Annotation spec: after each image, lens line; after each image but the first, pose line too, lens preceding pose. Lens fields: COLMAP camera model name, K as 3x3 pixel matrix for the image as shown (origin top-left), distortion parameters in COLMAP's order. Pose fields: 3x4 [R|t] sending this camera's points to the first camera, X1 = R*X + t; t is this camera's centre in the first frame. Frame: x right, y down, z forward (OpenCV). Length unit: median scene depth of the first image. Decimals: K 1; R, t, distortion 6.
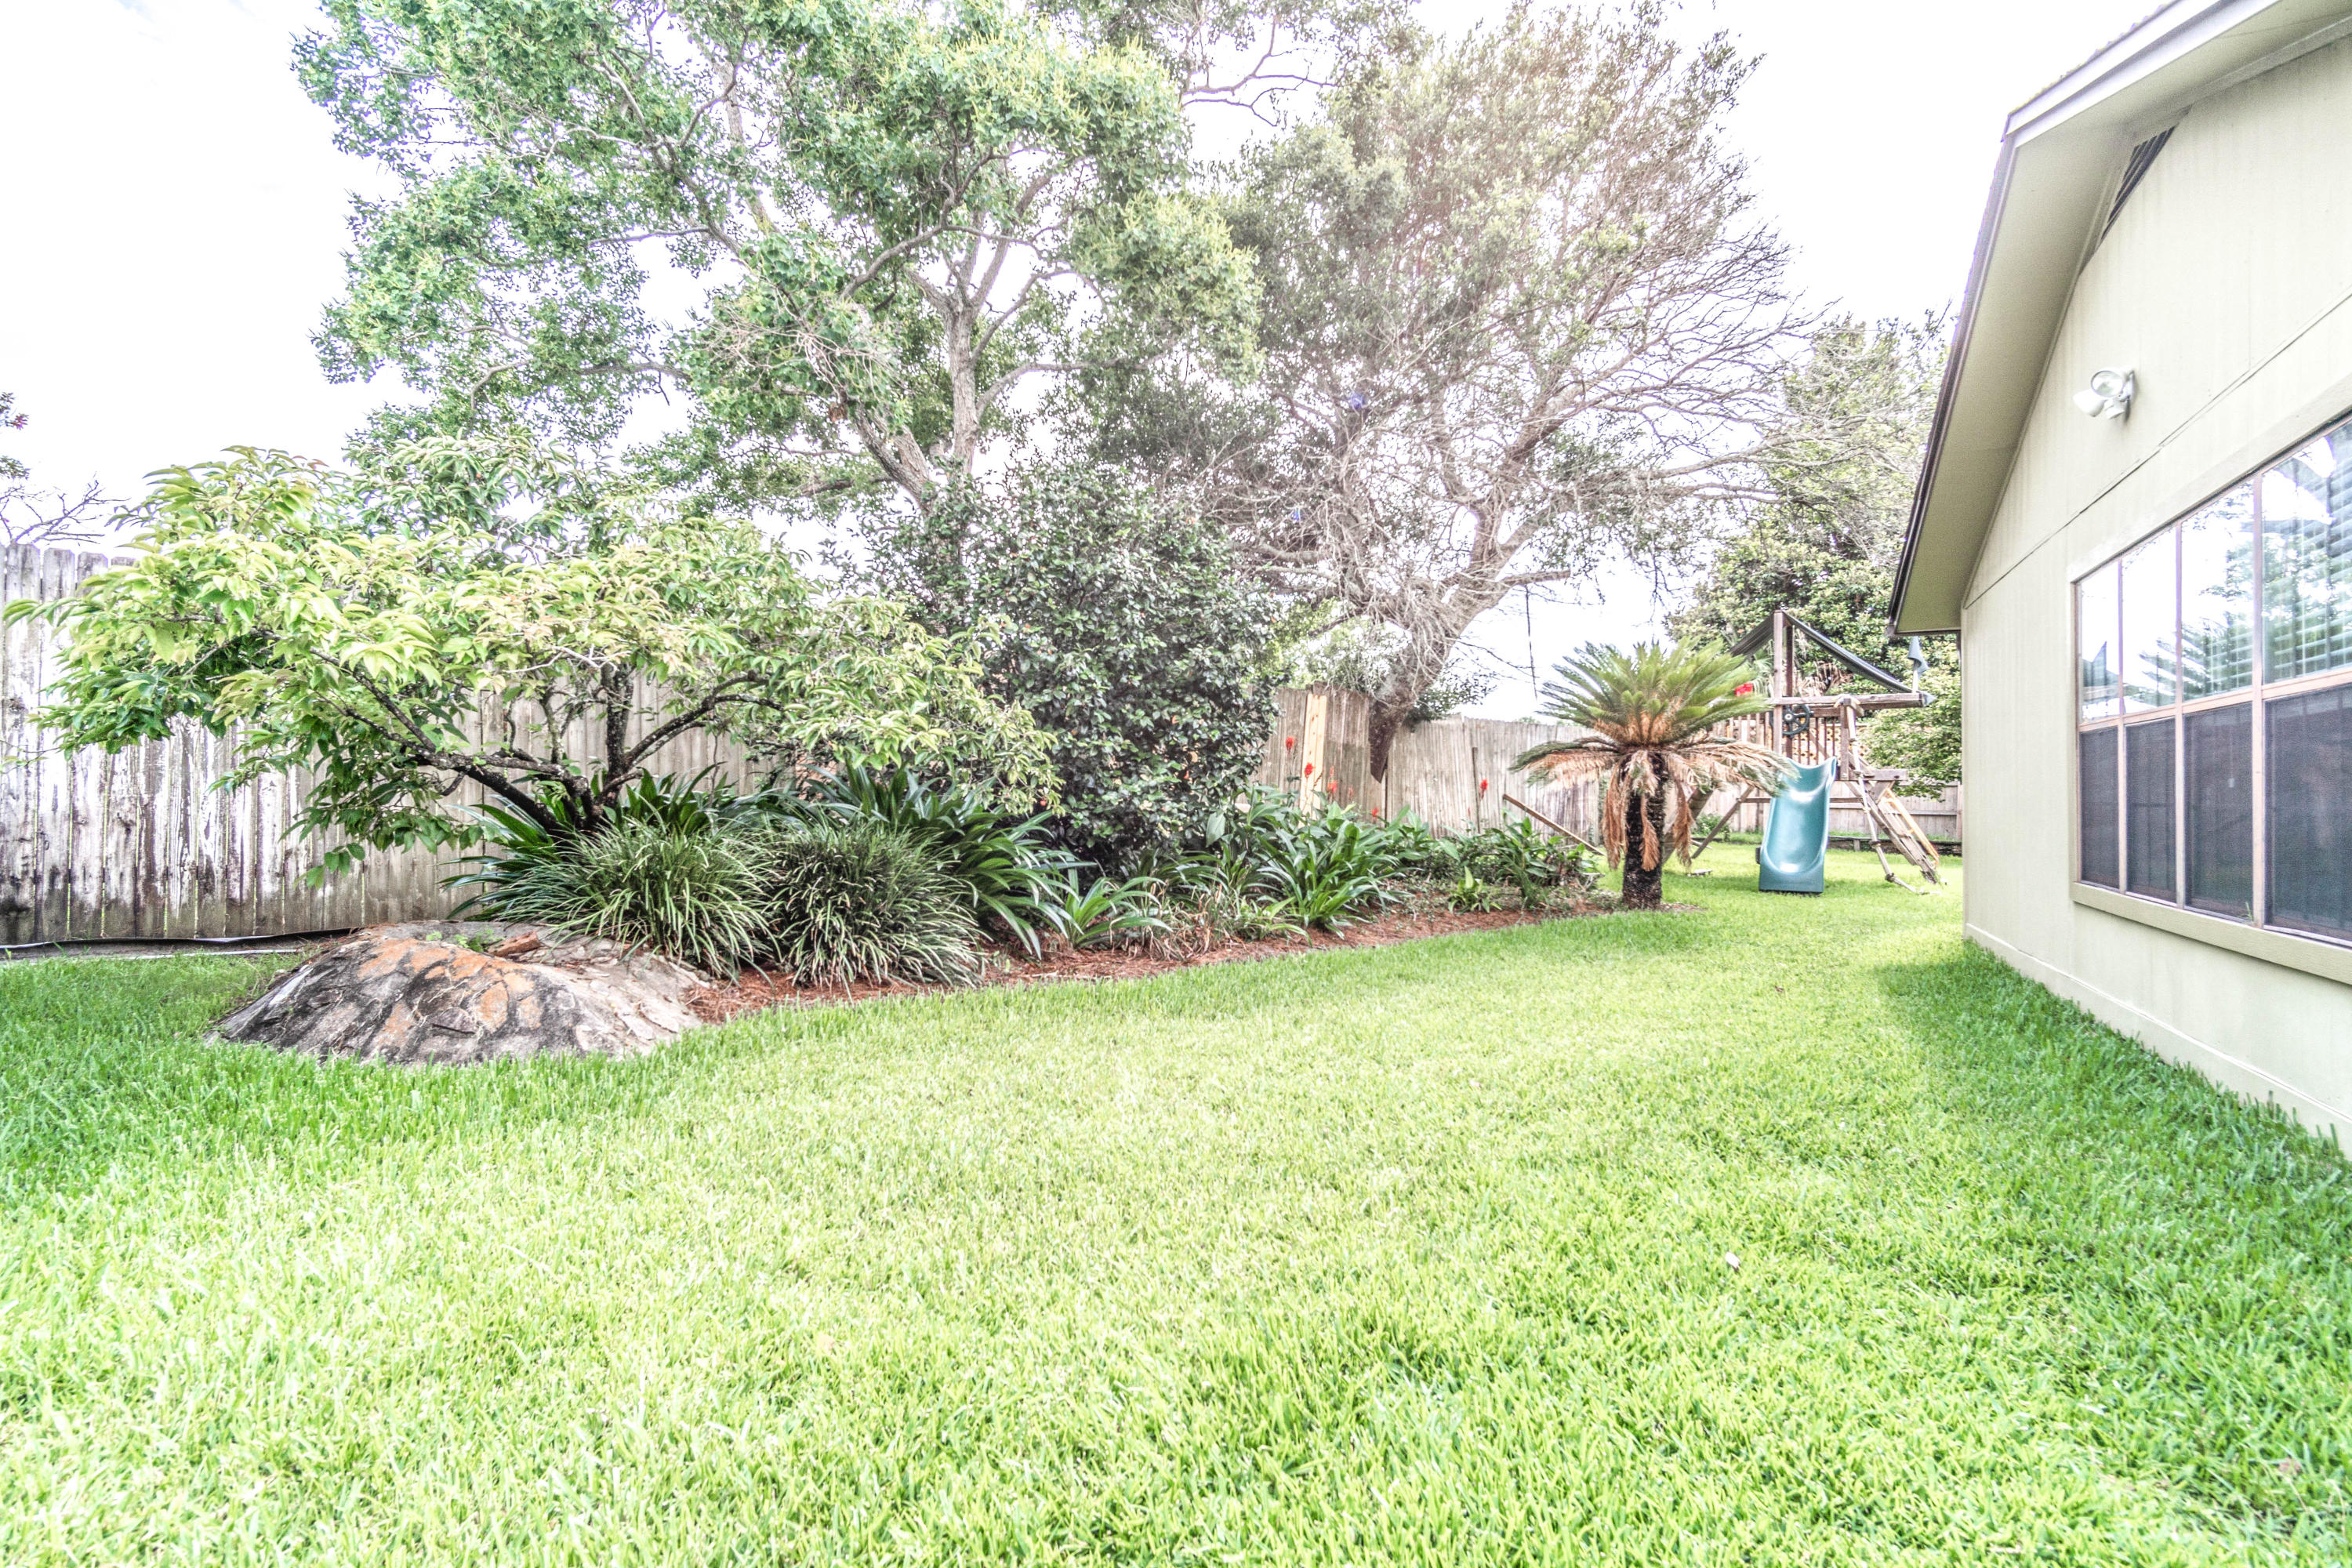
lens RADIAL K [[1220.3, 0, 1163.6], [0, 1220.3, 773.8], [0, 0, 1]] dist [-0.001471, -0.000349]
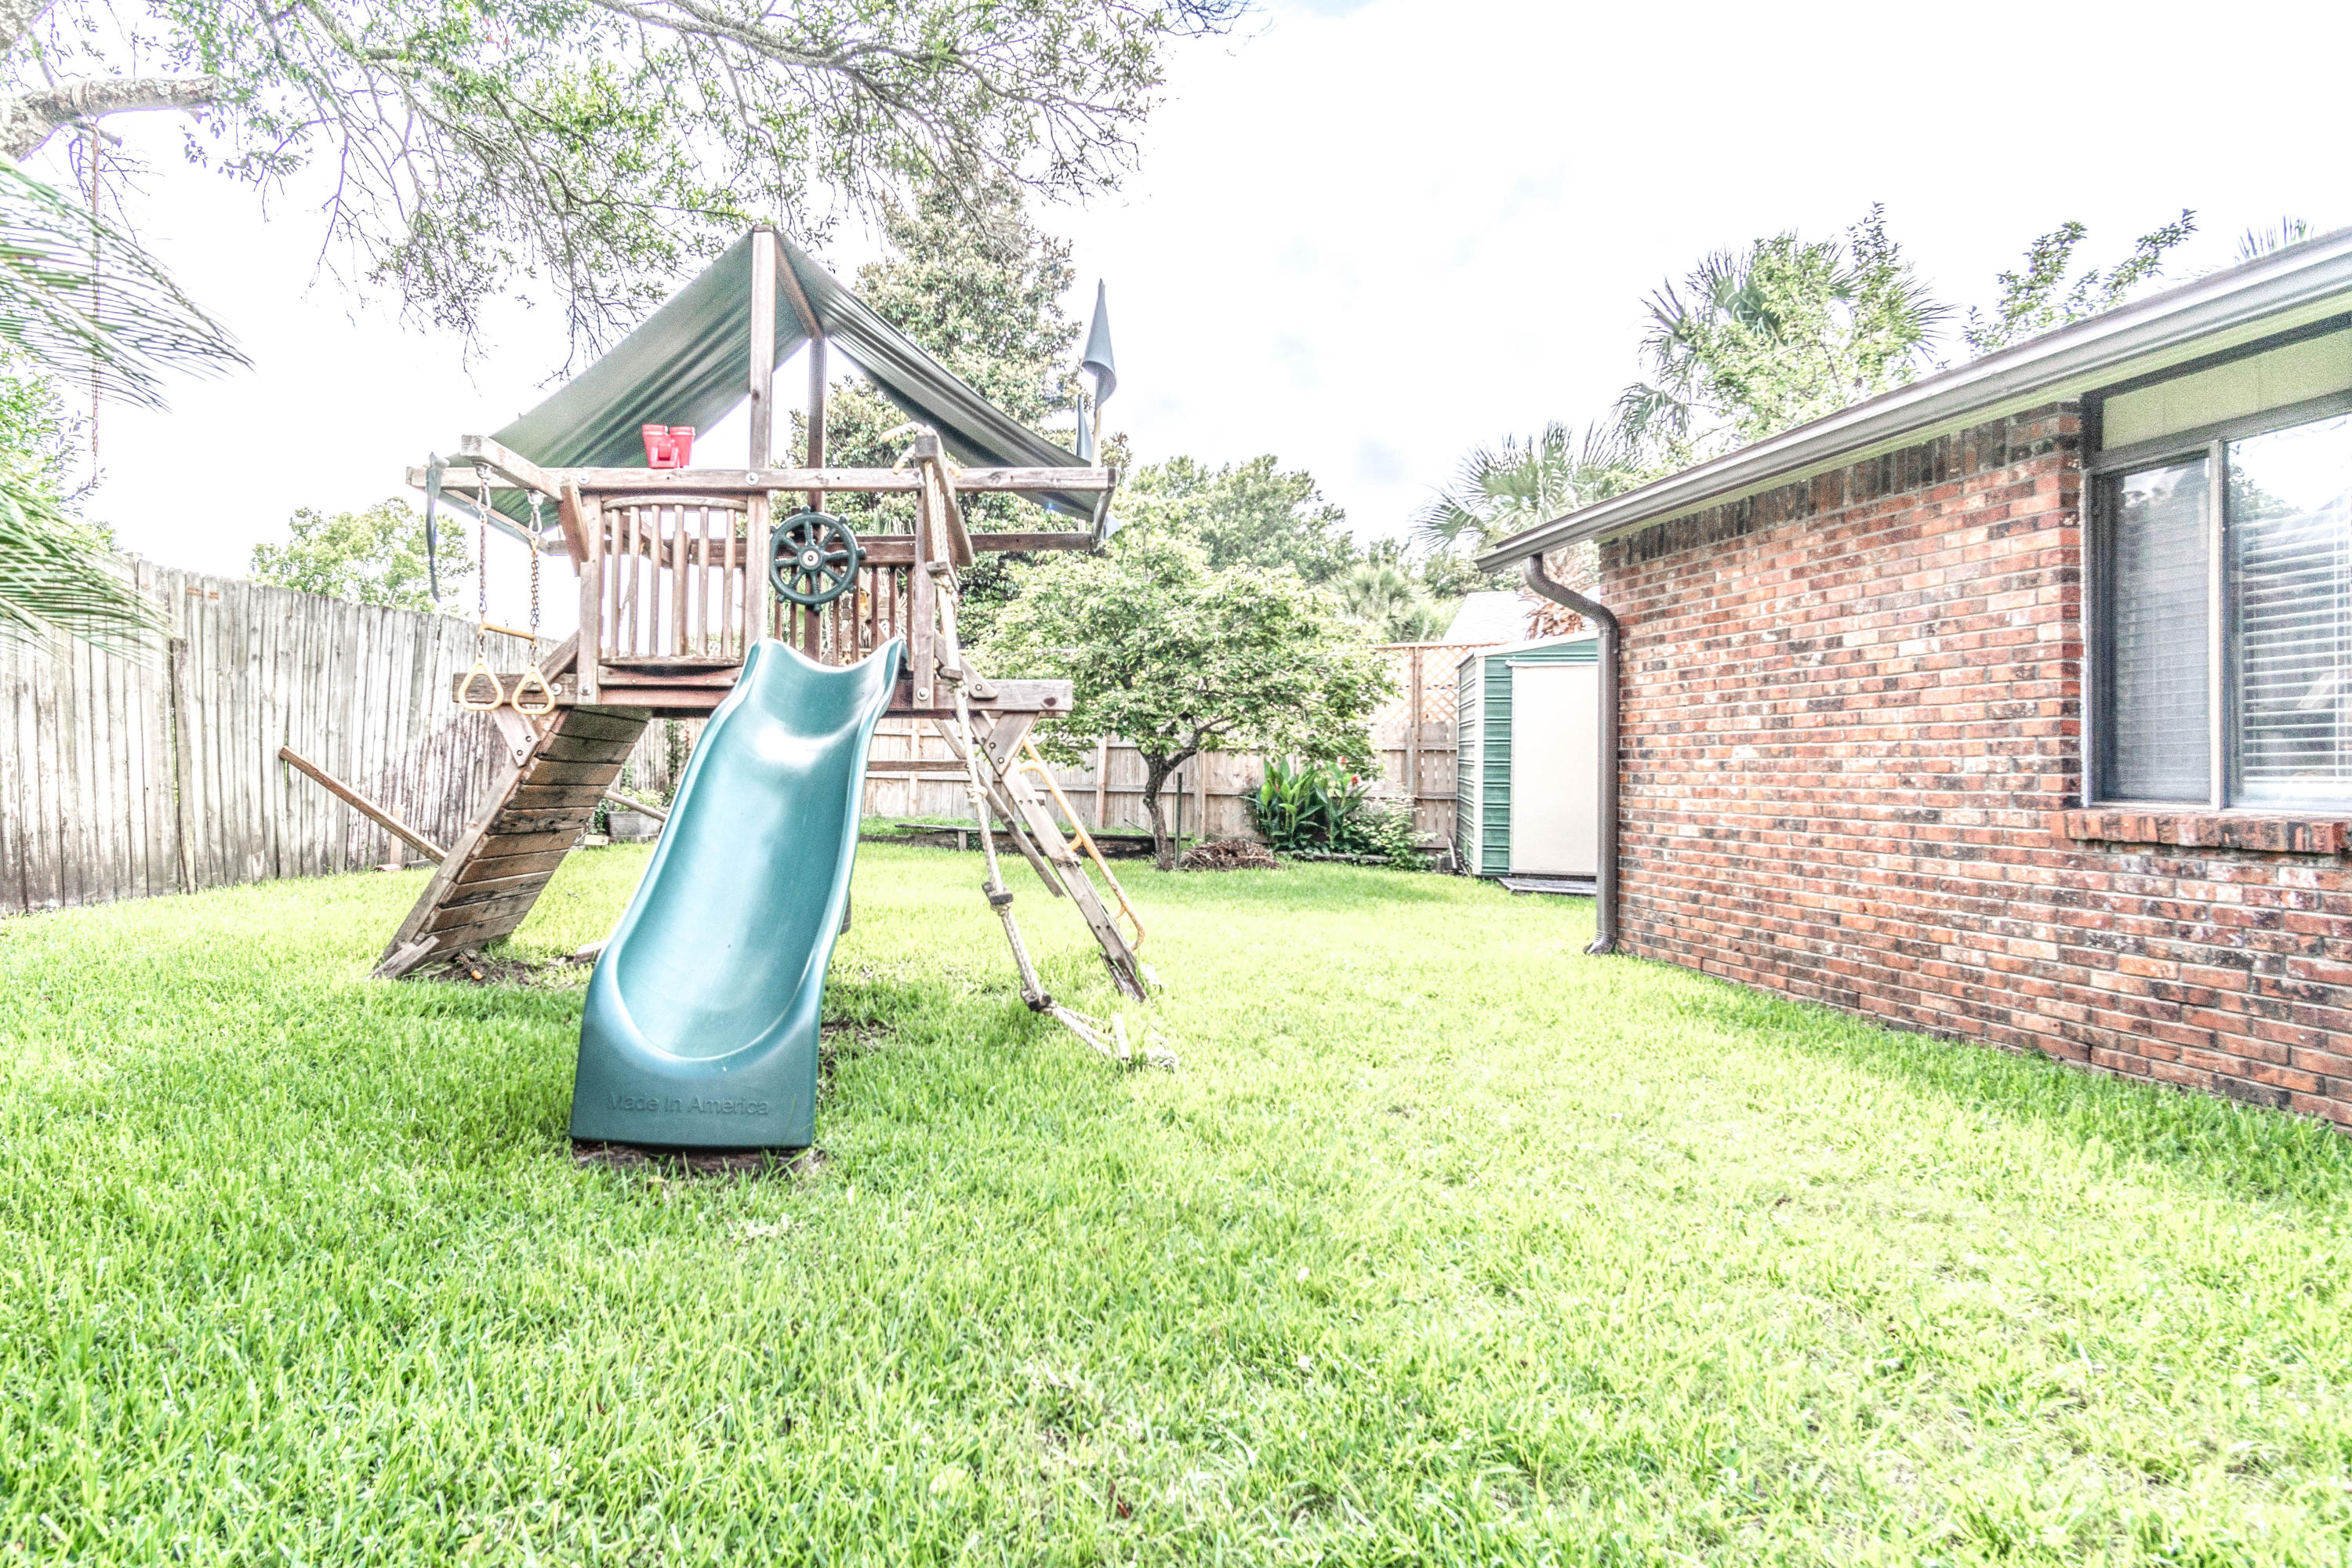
lens RADIAL K [[1220.3, 0, 1171.1], [0, 1220.3, 781.4], [0, 0, 1]] dist [-0.001471, -0.000349]
pose [[0.777606, -0.001115, 0.628751, 0.313609], [-0.019201, 0.999490, 0.025520, 0.012957], [-0.628458, -0.031917, 0.777188, 0.543289]]
